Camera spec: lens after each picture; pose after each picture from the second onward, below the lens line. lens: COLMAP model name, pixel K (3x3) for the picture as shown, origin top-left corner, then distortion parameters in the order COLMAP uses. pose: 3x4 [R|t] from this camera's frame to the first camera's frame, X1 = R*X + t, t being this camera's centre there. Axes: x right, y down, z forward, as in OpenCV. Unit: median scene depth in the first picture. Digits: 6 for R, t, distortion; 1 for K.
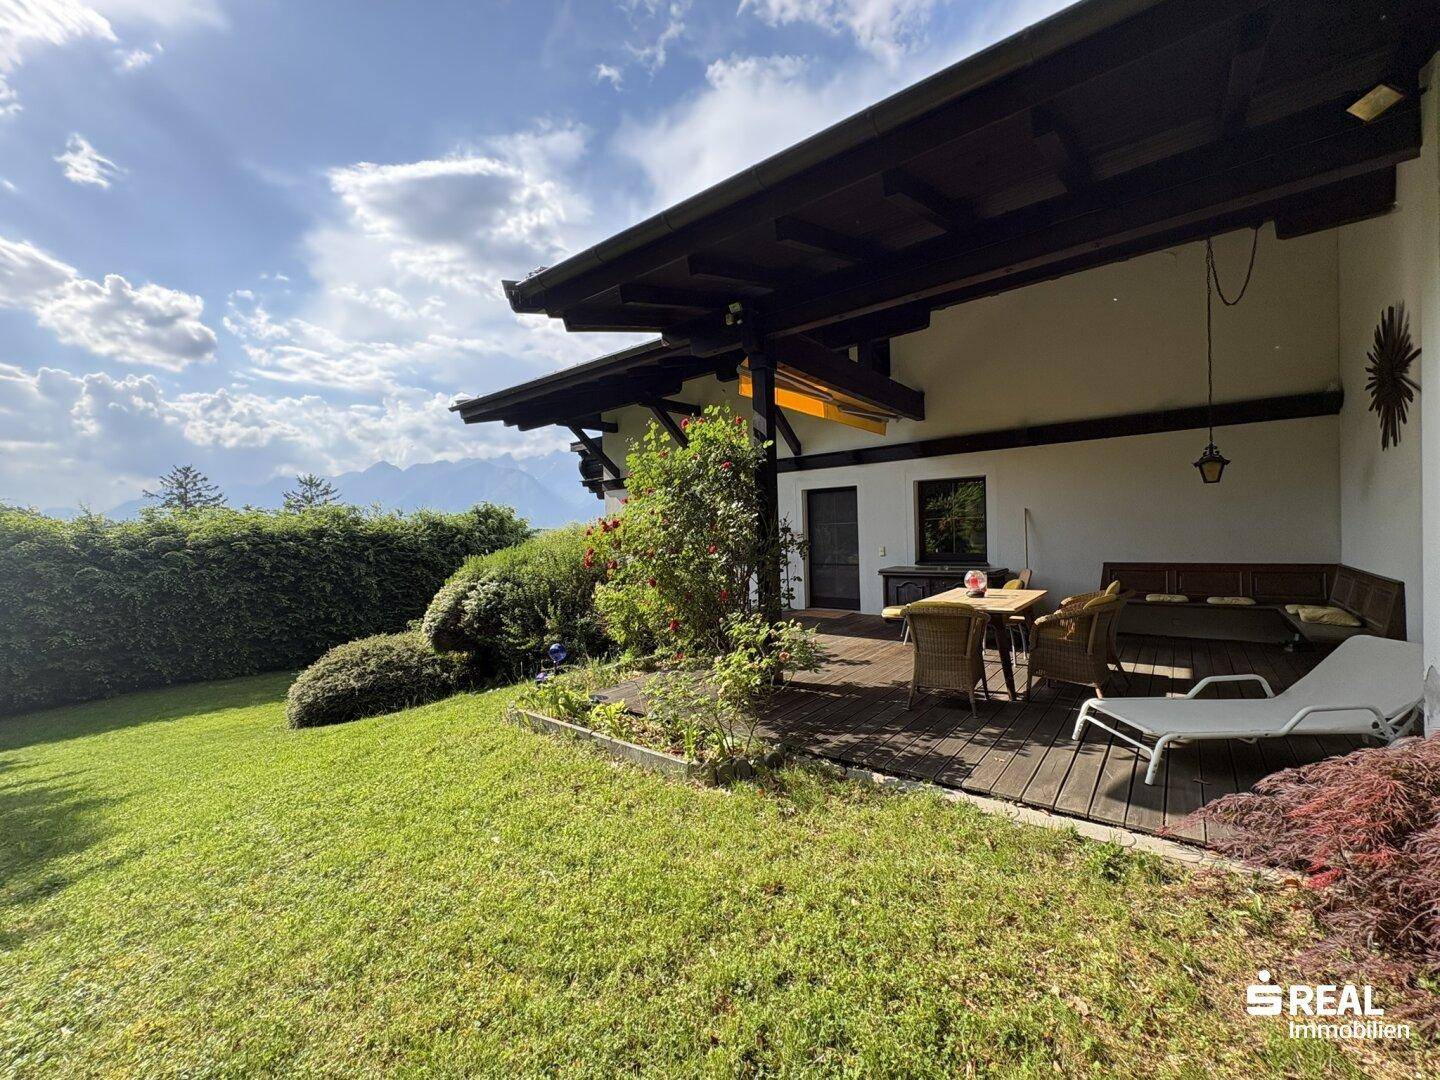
lens RADIAL K [[567.0, 0, 720.0], [0, 567.0, 540.0], [0, 0, 1]] dist [0.003155, 0.000114]
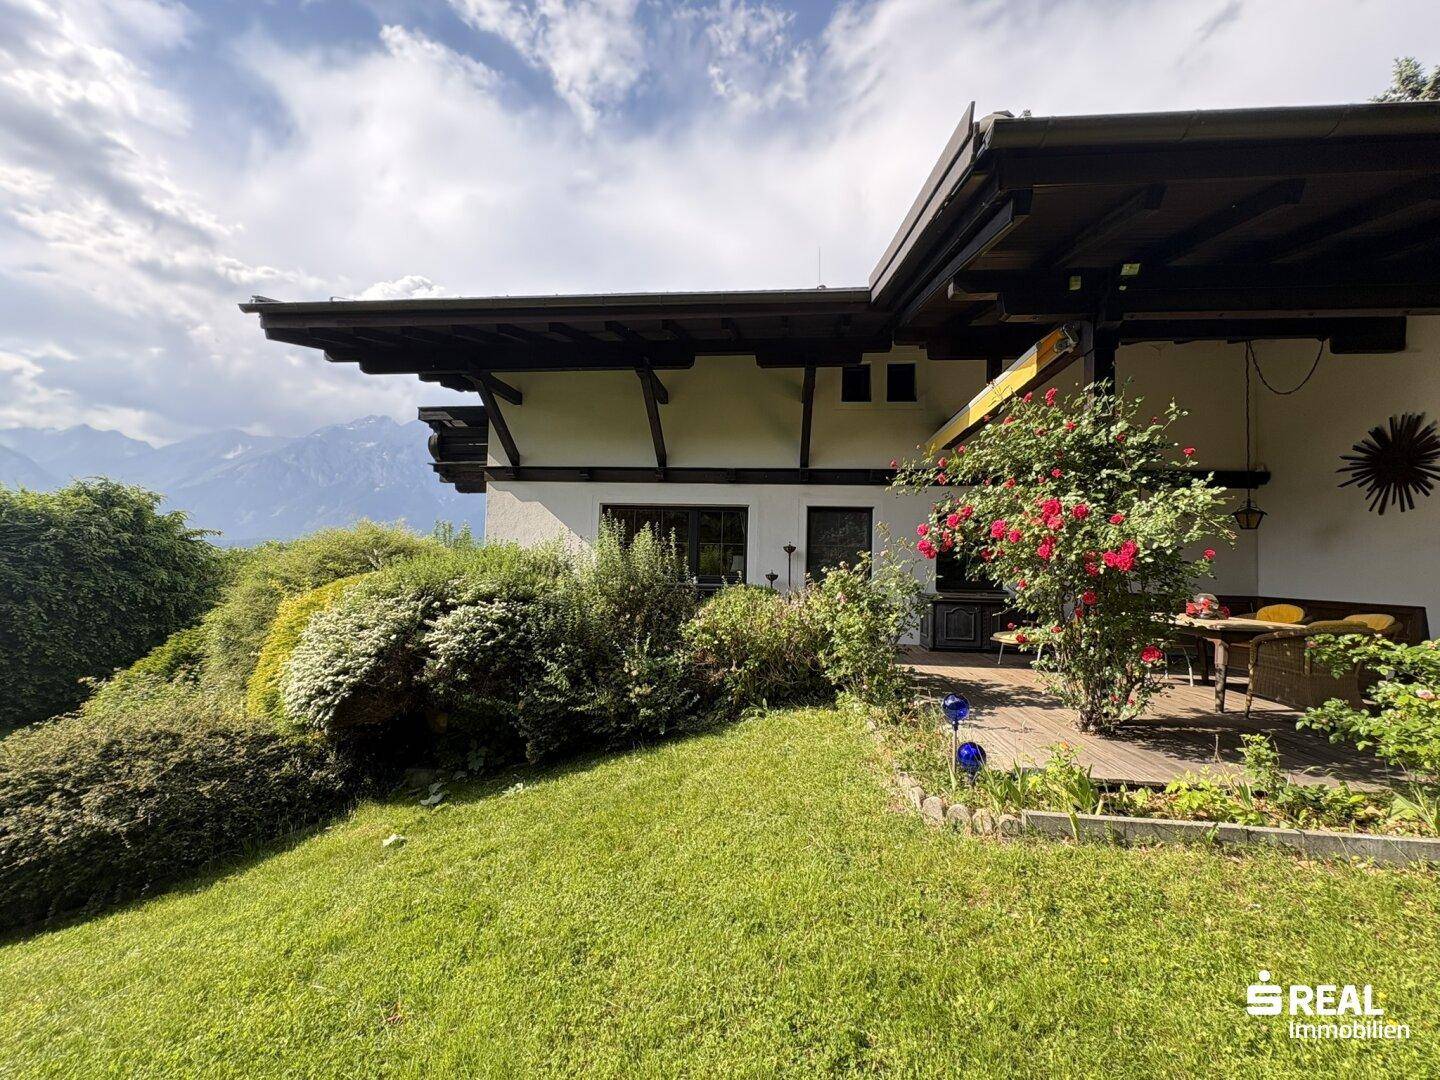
lens RADIAL K [[573.4, 0, 720.0], [0, 573.4, 540.0], [0, 0, 1]] dist [0.006649, 0.000009]
pose [[0.842658, 0.075376, 0.533147, -0.821989], [-0.043229, 0.996428, -0.072549, 0.067388], [-0.536711, 0.038086, 0.842906, 0.566228]]
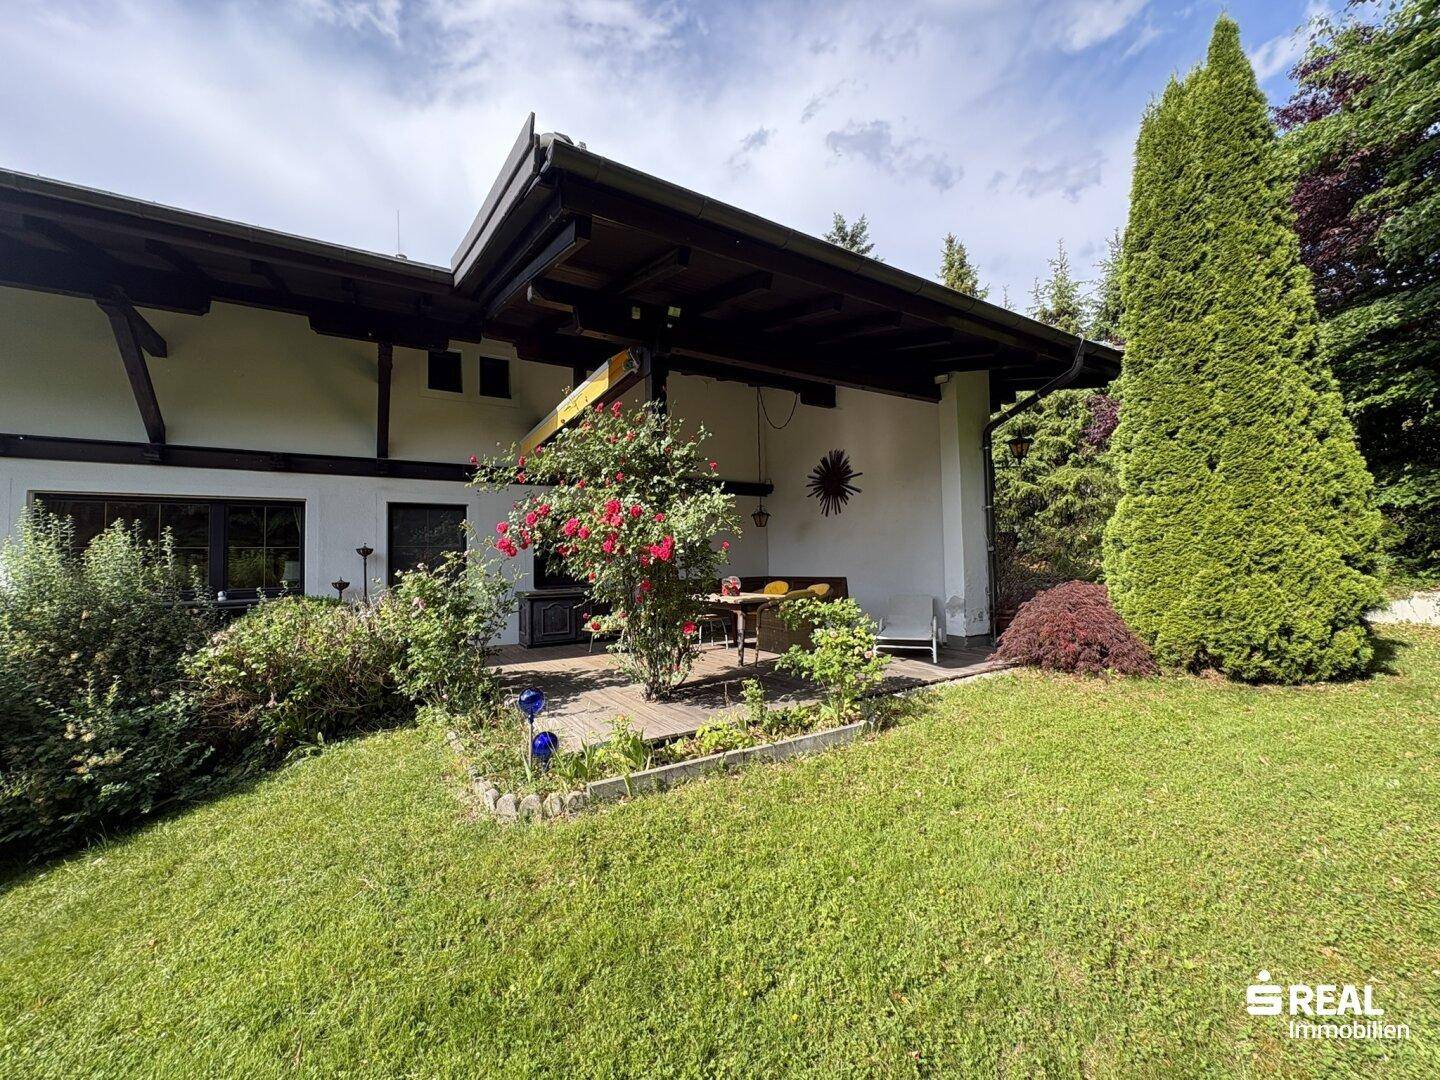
lens RADIAL K [[573.4, 0, 720.0], [0, 573.4, 540.0], [0, 0, 1]] dist [0.006649, 0.000009]
pose [[0.356700, 0.063066, 0.932088, -0.785675], [0.025286, 0.996701, -0.077115, 0.068610], [-0.933877, 0.051076, 0.353928, 0.522884]]
